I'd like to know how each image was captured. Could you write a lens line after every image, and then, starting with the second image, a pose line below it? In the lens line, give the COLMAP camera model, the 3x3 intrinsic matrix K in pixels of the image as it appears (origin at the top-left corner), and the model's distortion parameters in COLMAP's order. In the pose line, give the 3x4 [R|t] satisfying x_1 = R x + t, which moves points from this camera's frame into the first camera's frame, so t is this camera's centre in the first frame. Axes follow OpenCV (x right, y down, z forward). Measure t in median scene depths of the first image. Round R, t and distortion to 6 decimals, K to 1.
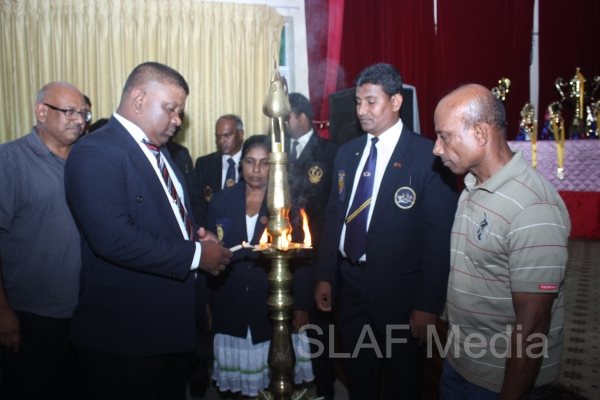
lens RADIAL K [[520.0, 0, 300.0], [0, 520.0, 200.0], [0, 0, 1]] dist [-0.047129, 0.022118]
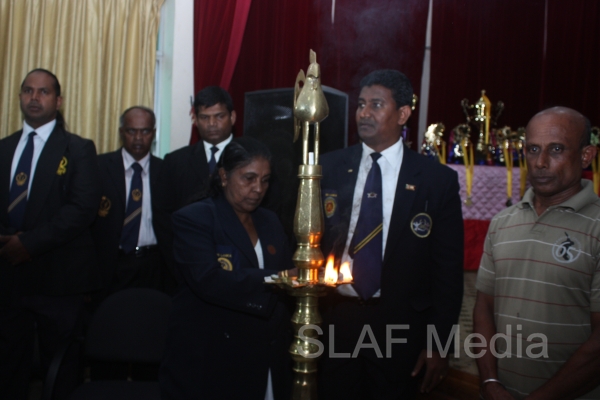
lens RADIAL K [[621.1, 0, 285.6], [0, 621.1, 199.4], [0, 0, 1]] dist [-0.004142, -0.008998]
pose [[0.939736, 0.044856, 0.338946, -0.194095], [-0.034403, 0.998731, -0.036788, -0.000420], [-0.340166, 0.022910, 0.940086, 0.047890]]
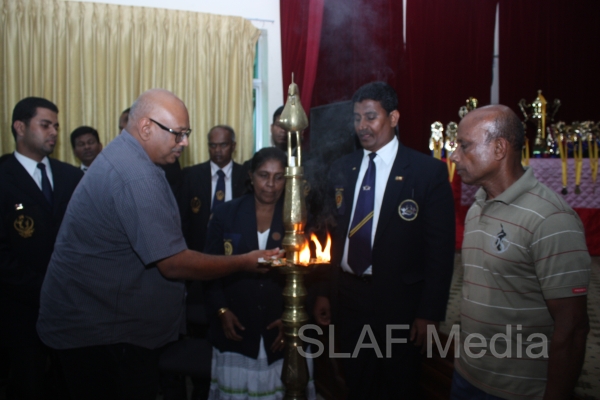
lens RADIAL K [[520.0, 0, 300.0], [0, 520.0, 200.0], [0, 0, 1]] dist [-0.047129, 0.022118]
pose [[0.993834, 0.011372, 0.110295, -0.067006], [-0.008720, 0.999662, -0.024497, -0.001647], [-0.110536, 0.023384, 0.993597, 0.005959]]
